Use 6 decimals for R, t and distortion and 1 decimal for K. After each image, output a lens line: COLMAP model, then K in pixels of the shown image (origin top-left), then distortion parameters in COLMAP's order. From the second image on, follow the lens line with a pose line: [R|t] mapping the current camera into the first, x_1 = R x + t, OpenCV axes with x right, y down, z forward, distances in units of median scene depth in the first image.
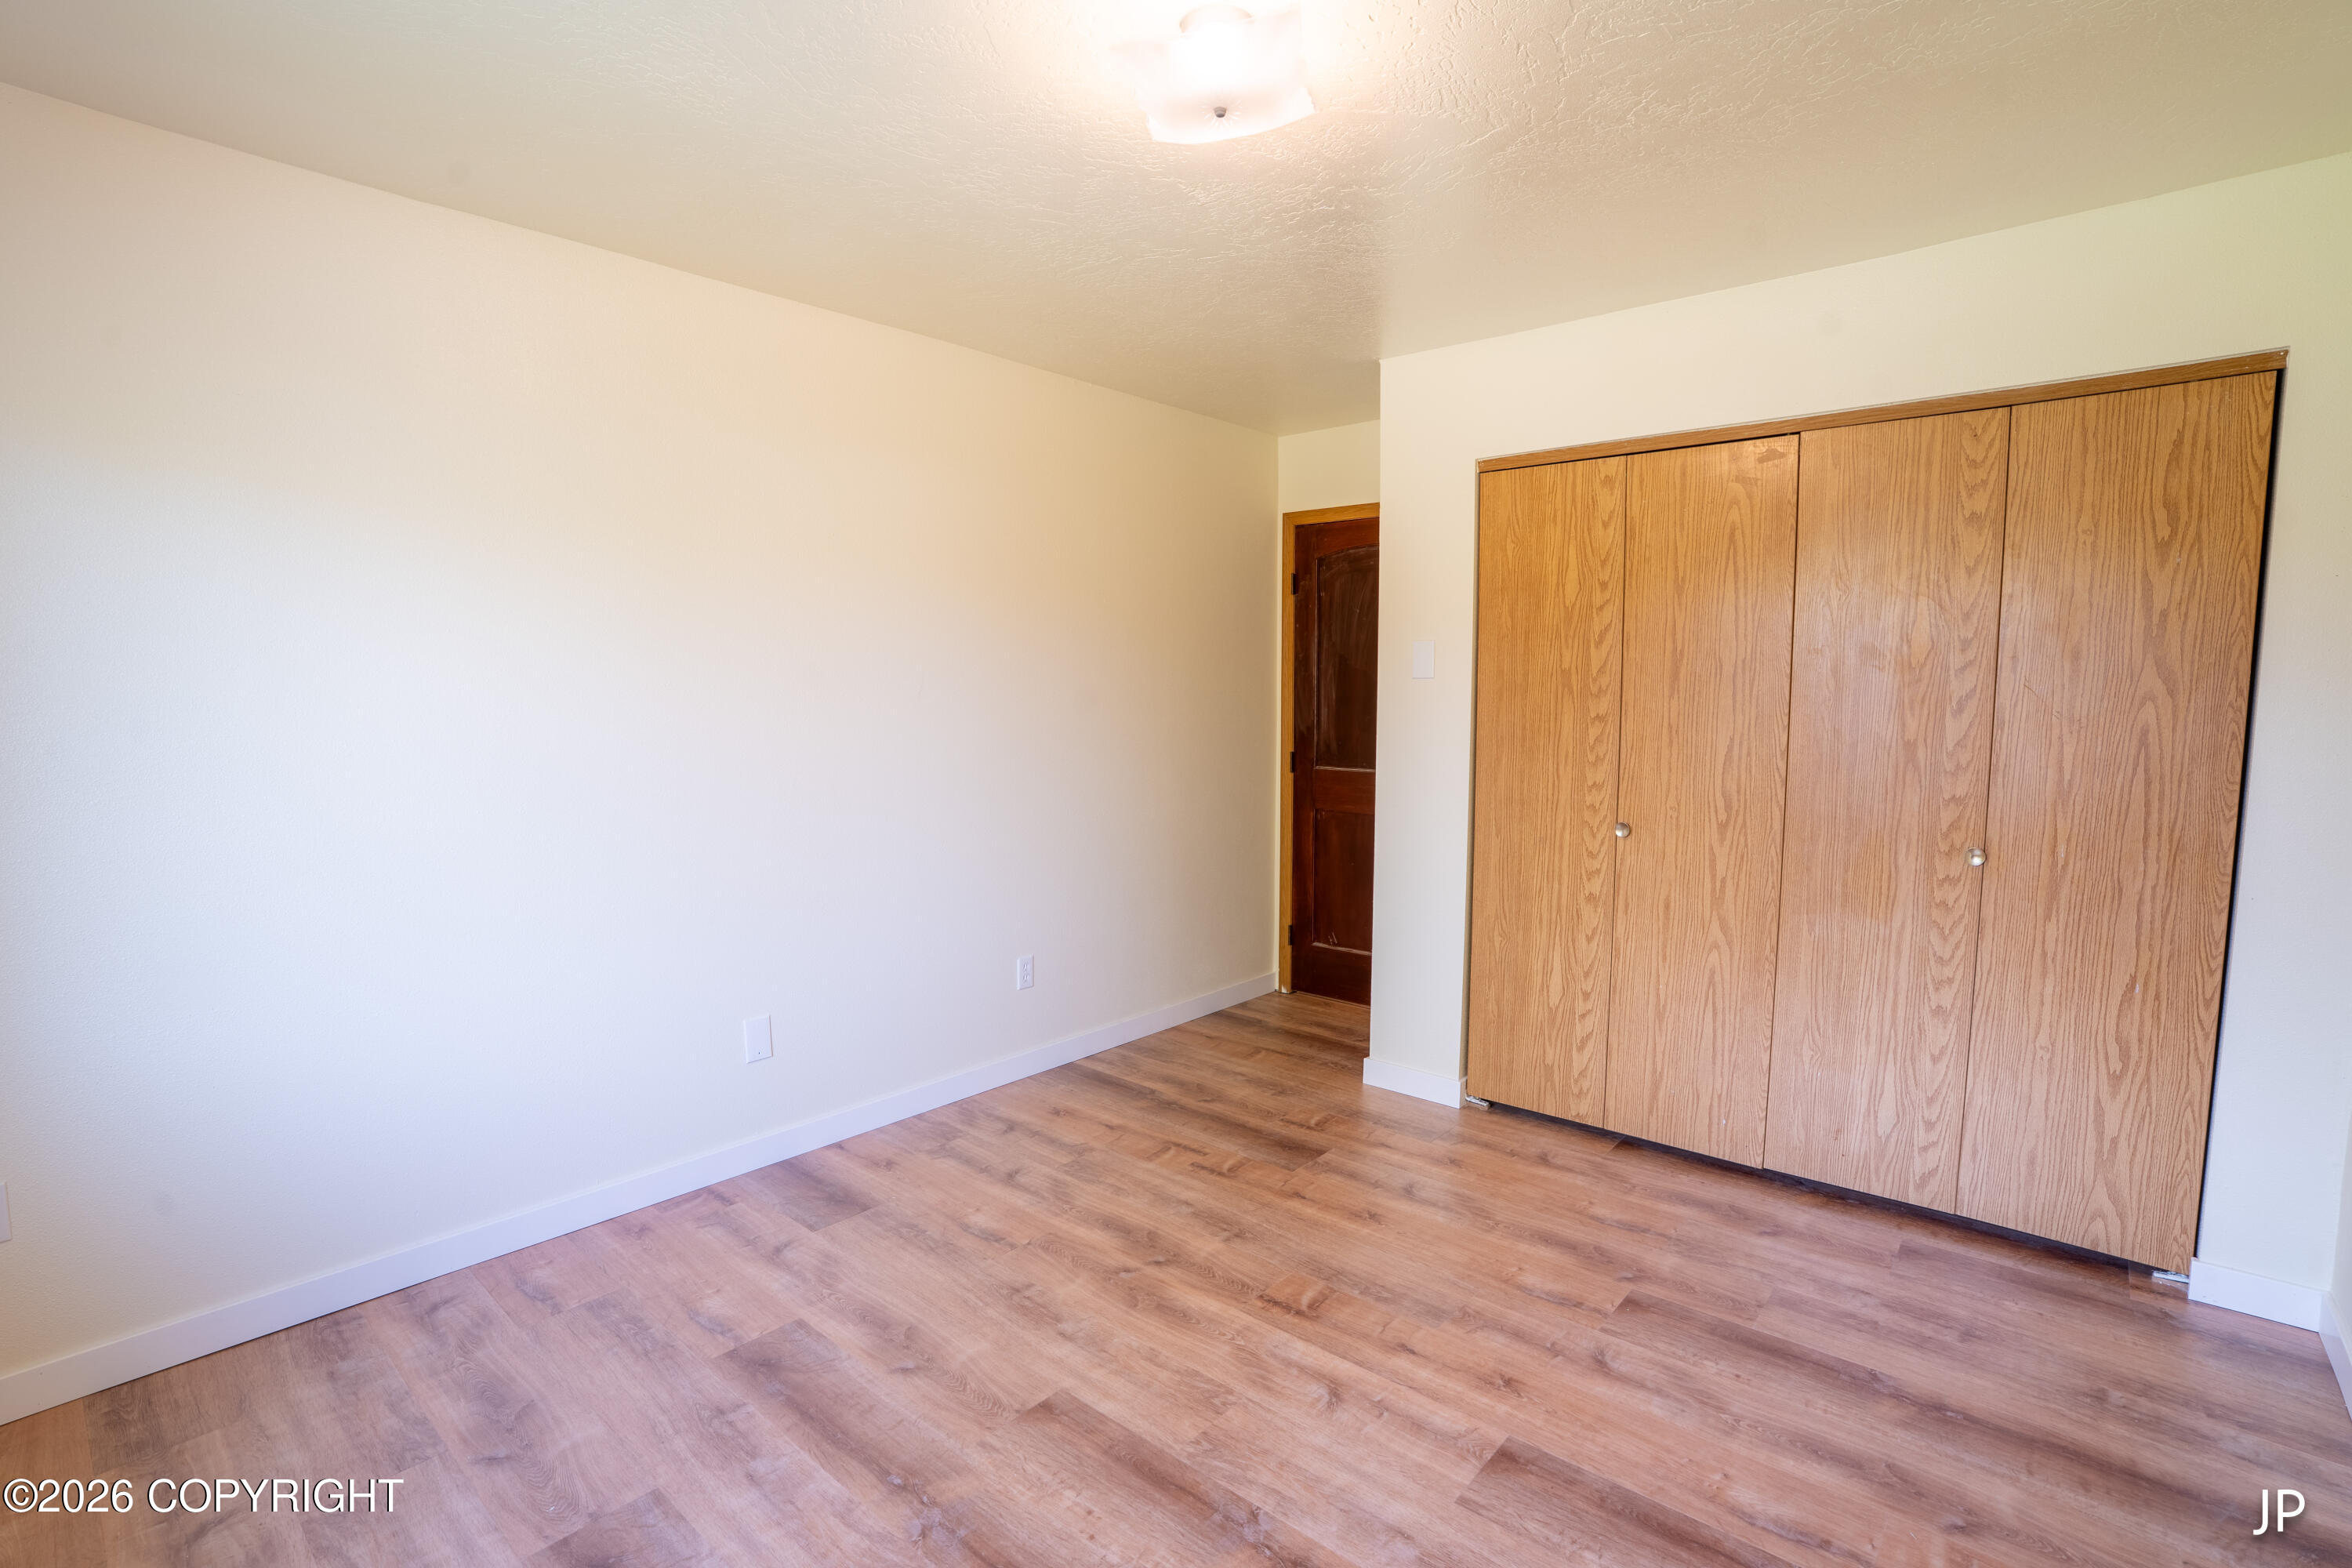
lens RADIAL K [[1099.5, 0, 1172.9], [0, 1099.5, 786.3], [0, 0, 1]] dist [-0.071964, 0.028726]
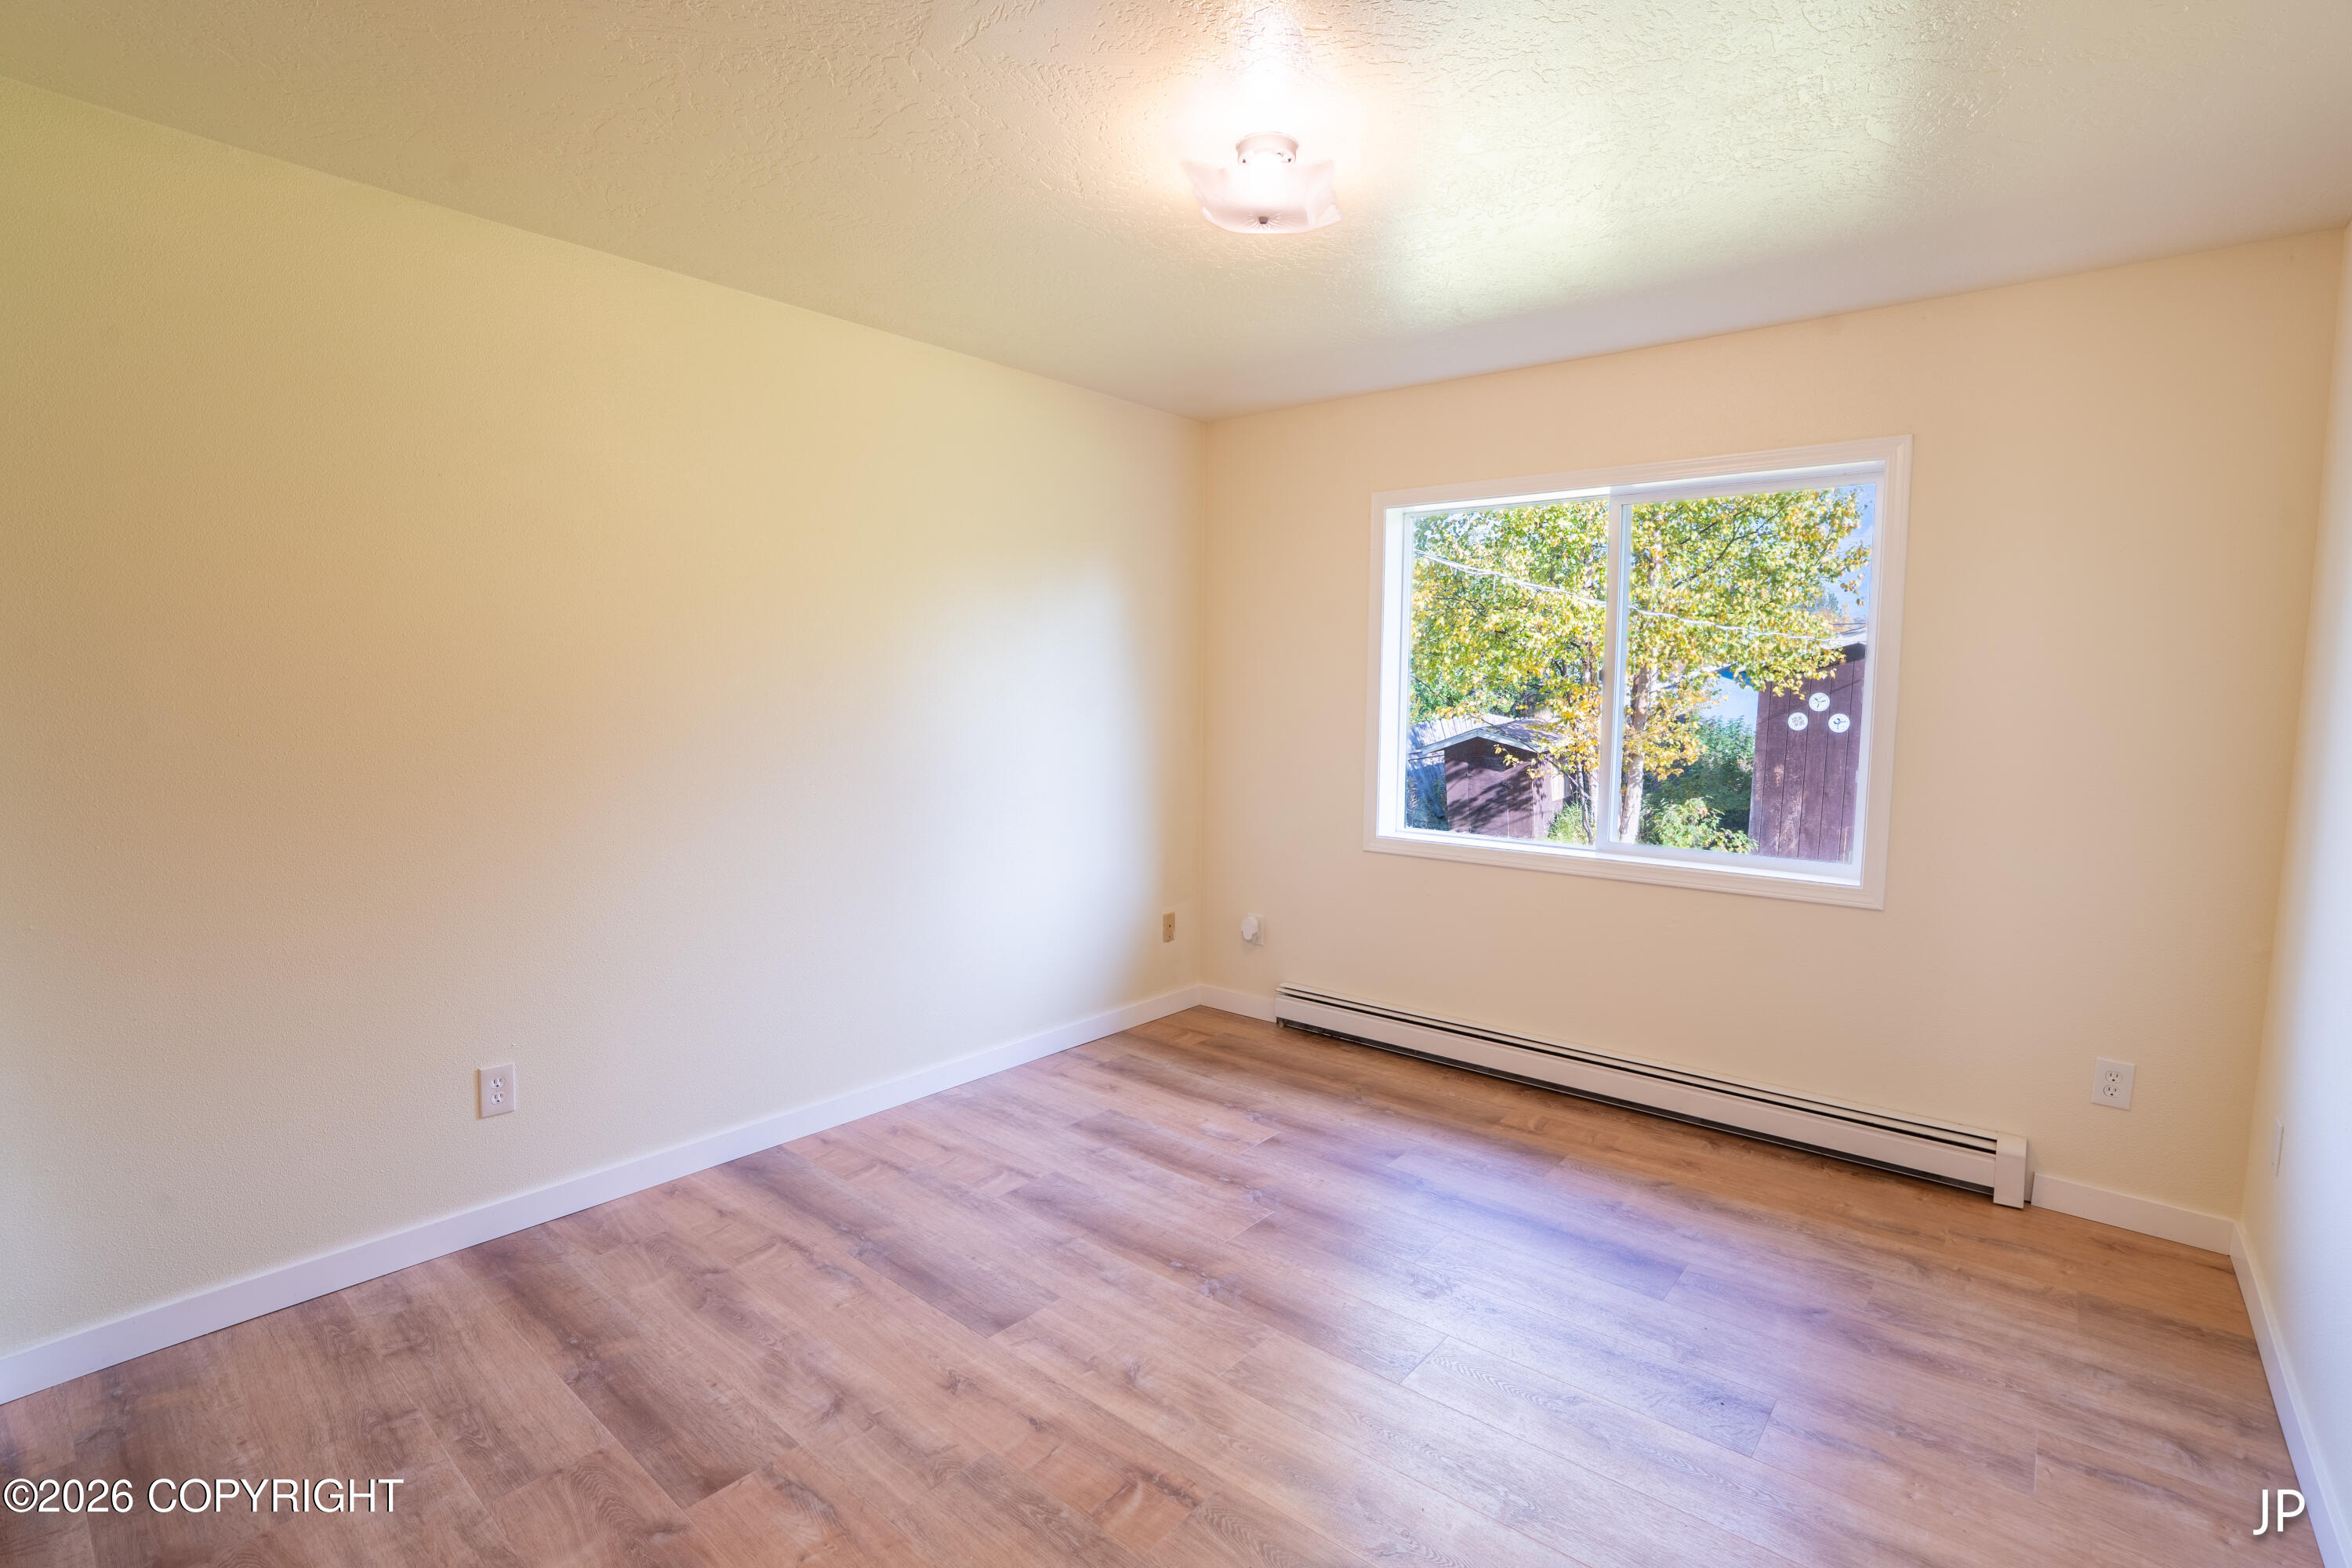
lens RADIAL K [[1099.5, 0, 1172.9], [0, 1099.5, 786.3], [0, 0, 1]] dist [-0.071964, 0.028726]
pose [[-0.999744, -0.009979, -0.020328, 0.129897], [-0.013607, 0.982270, 0.186979, -0.172259], [0.018101, 0.187208, -0.982154, 1.816818]]
